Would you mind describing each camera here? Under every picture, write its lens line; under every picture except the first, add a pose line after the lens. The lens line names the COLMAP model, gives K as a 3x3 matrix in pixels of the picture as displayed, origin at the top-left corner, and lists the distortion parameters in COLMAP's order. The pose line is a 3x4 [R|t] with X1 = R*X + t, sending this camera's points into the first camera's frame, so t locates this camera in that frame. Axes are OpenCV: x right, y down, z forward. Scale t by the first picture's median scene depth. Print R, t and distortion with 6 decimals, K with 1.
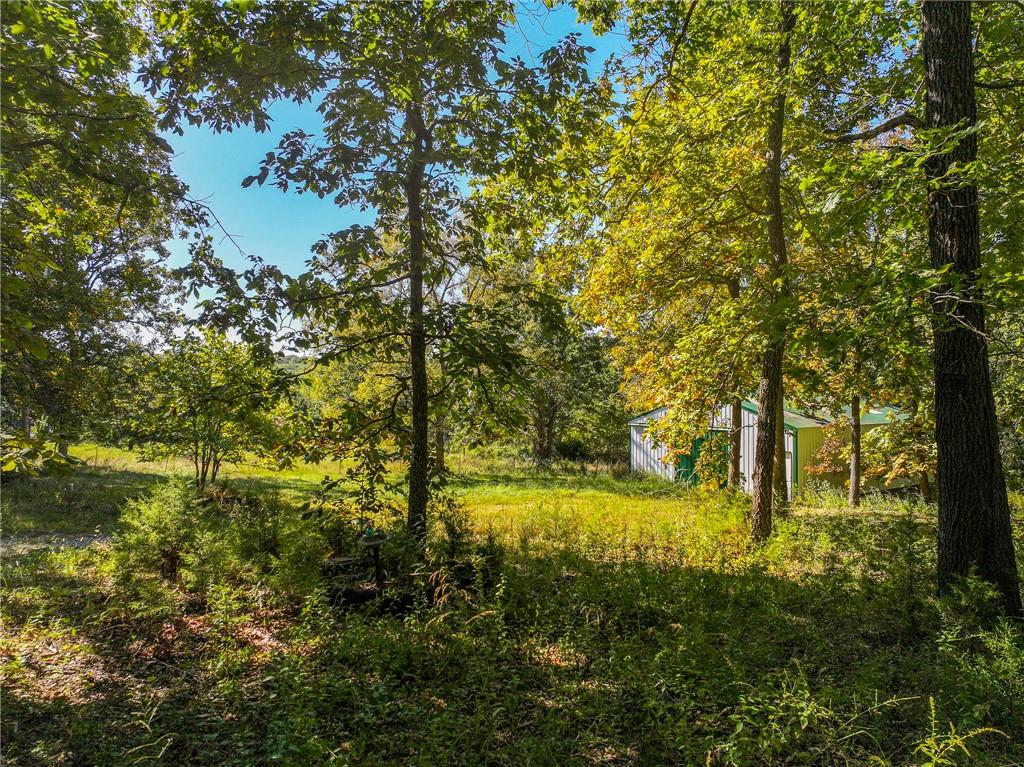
lens RADIAL K [[724.0, 0, 510.7], [0, 724.0, 384.3], [0, 0, 1]] dist [-0.000997, 0.018325]
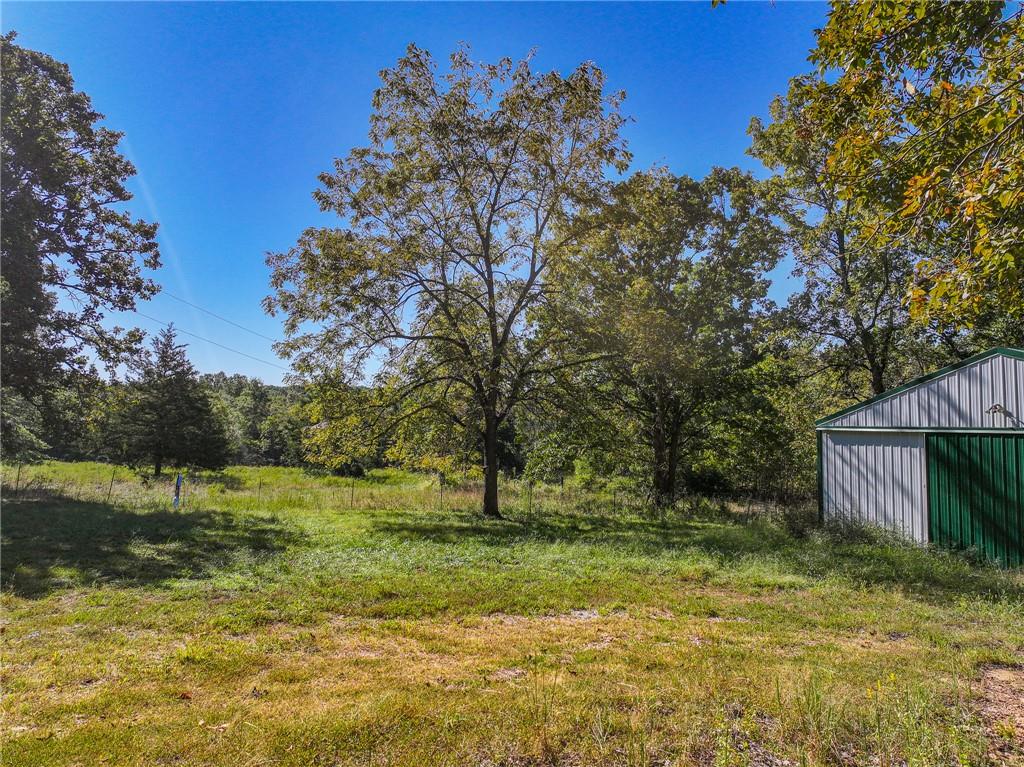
lens RADIAL K [[724.0, 0, 515.0], [0, 724.0, 382.6], [0, 0, 1]] dist [-0.000997, 0.018325]
pose [[0.984861, -0.005603, -0.173255, 0.025529], [-0.002877, 0.998811, -0.048656, 0.031675], [0.173322, 0.048417, 0.983674, 0.295293]]
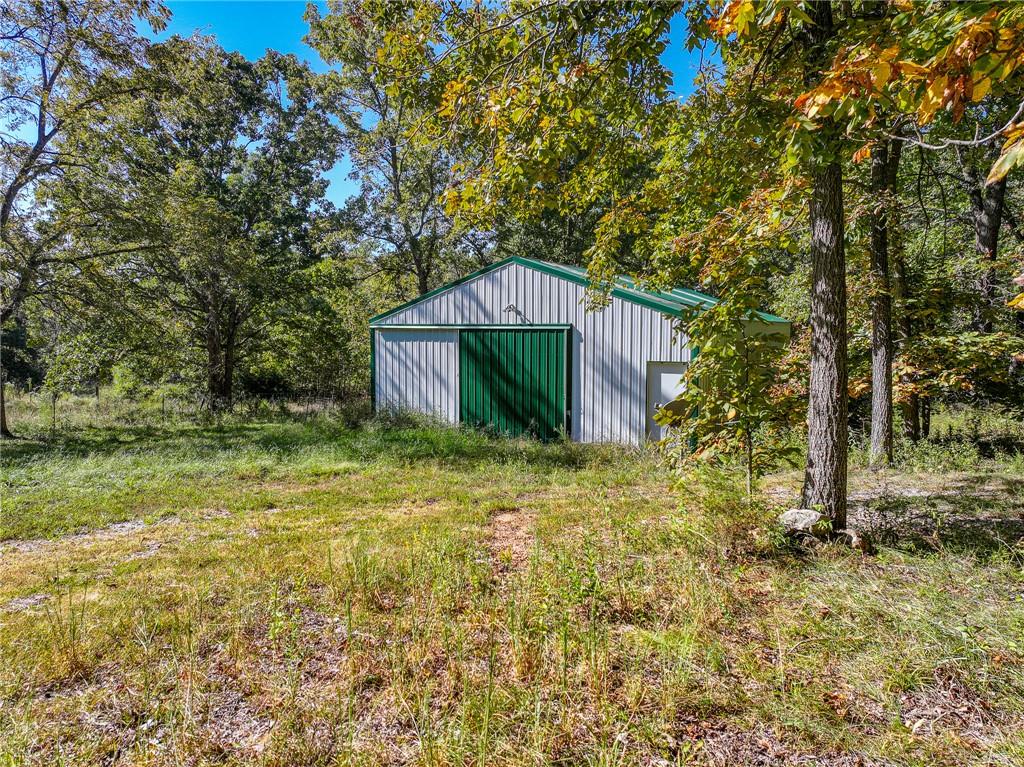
lens RADIAL K [[724.0, 0, 515.5], [0, 724.0, 382.1], [0, 0, 1]] dist [-0.000997, 0.018325]
pose [[0.915077, -0.028965, 0.402238, 0.026524], [-0.004334, 0.996653, 0.081629, 0.034156], [-0.403256, -0.076440, 0.911889, 0.295523]]
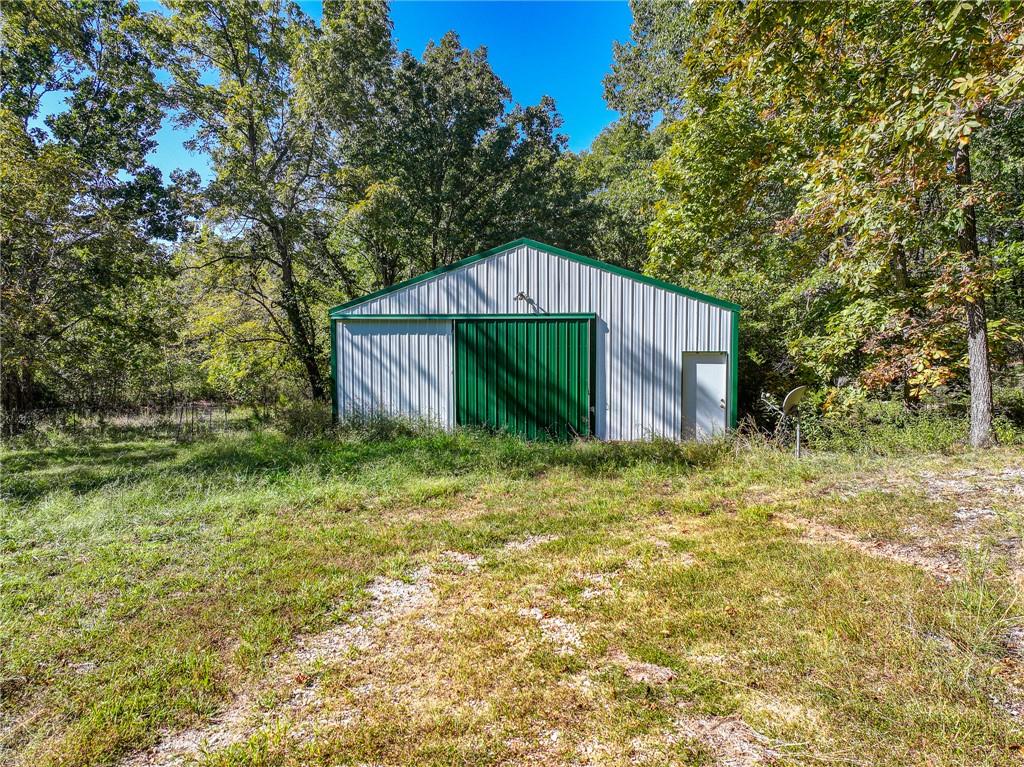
lens RADIAL K [[724.0, 0, 509.5], [0, 724.0, 383.7], [0, 0, 1]] dist [-0.000997, 0.018325]
pose [[0.726982, -0.057308, 0.684261, -0.049526], [0.000468, 0.996552, 0.082965, 0.038699], [-0.686656, -0.059994, 0.724503, 0.384634]]
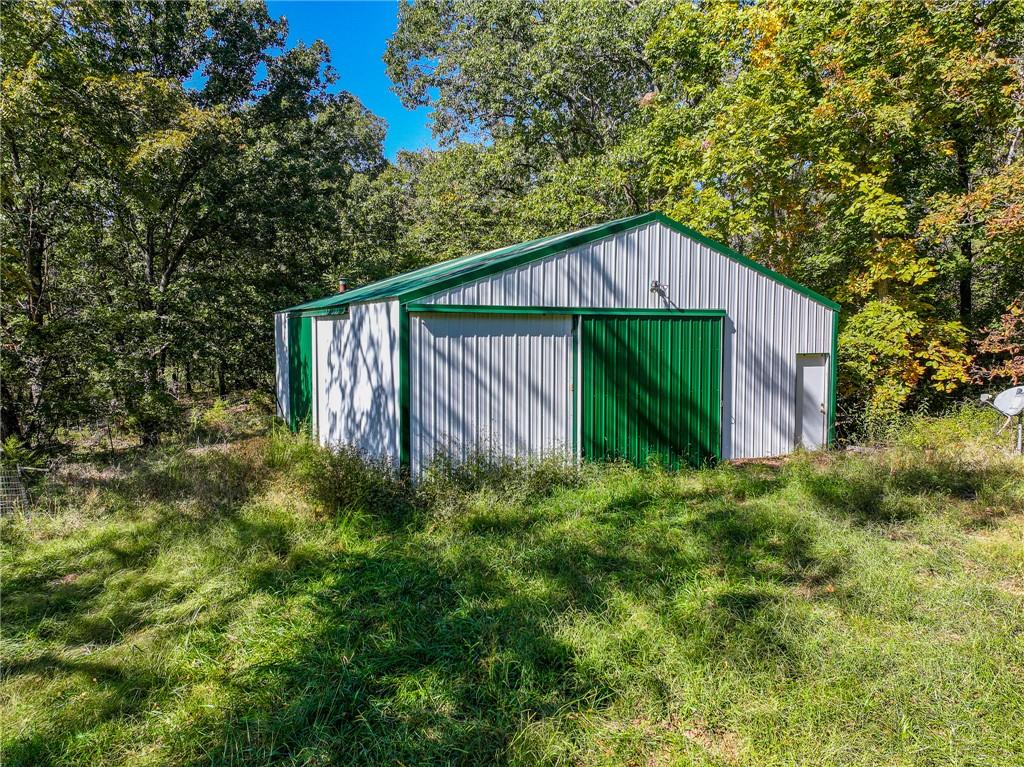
lens RADIAL K [[724.0, 0, 511.7], [0, 724.0, 376.9], [0, 0, 1]] dist [-0.000997, 0.018325]
pose [[0.174888, -0.068687, 0.982189, -0.076866], [-0.008797, 0.997415, 0.071318, 0.040268], [-0.984549, -0.021113, 0.173832, 0.599720]]
